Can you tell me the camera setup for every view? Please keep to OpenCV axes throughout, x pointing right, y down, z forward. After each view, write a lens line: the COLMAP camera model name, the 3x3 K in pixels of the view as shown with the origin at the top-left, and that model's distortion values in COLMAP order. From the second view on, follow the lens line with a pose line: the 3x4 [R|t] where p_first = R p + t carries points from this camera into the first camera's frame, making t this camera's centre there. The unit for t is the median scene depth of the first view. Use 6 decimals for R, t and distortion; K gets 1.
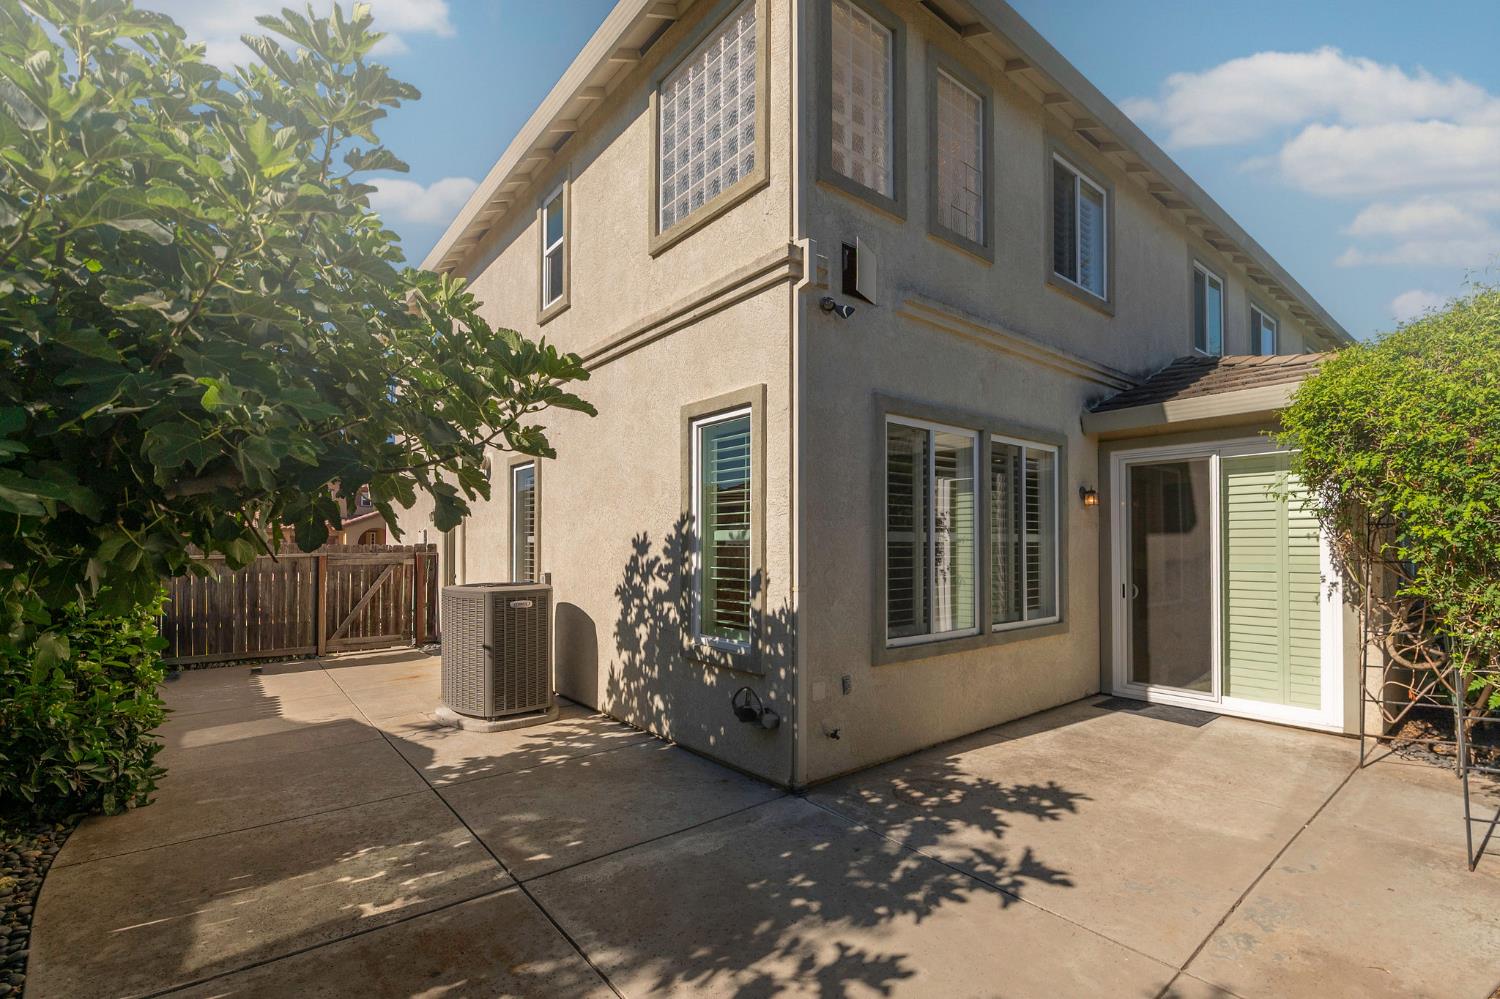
lens RADIAL K [[667.4, 0, 750.5], [0, 667.4, 524.2], [0, 0, 1]] dist [-0.000658, -0.010168]
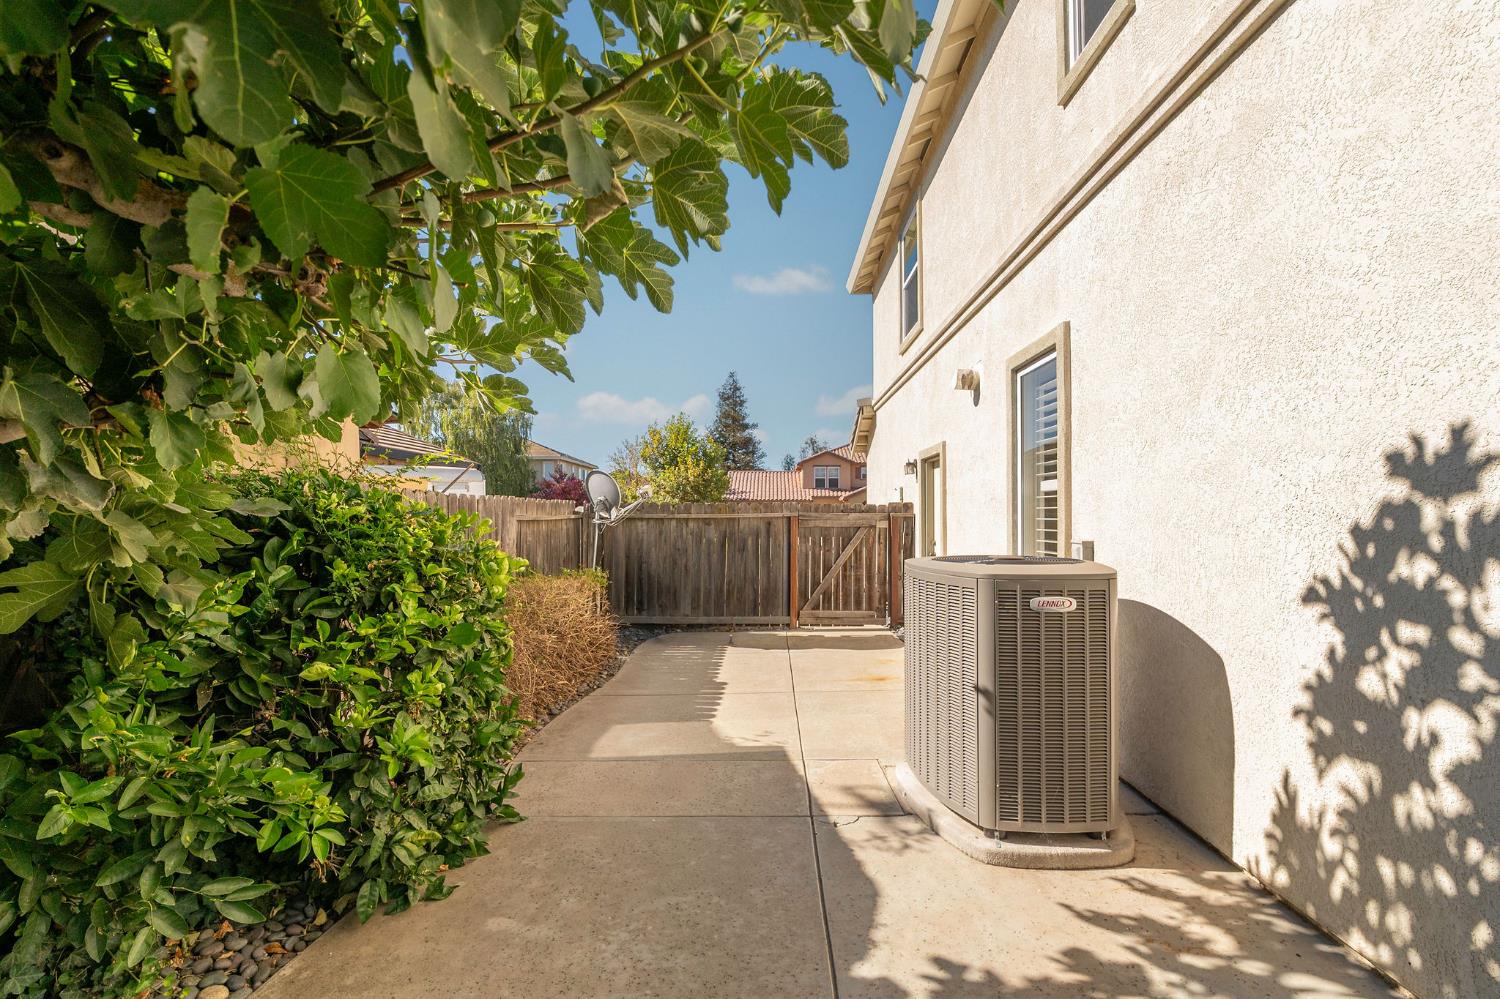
lens RADIAL K [[667.4, 0, 750.5], [0, 667.4, 524.2], [0, 0, 1]] dist [-0.000658, -0.010168]
pose [[0.766987, 0.010882, -0.641570, -0.207583], [0.019251, 0.999016, 0.039960, 0.038834], [0.641374, -0.043000, 0.766023, 0.507808]]
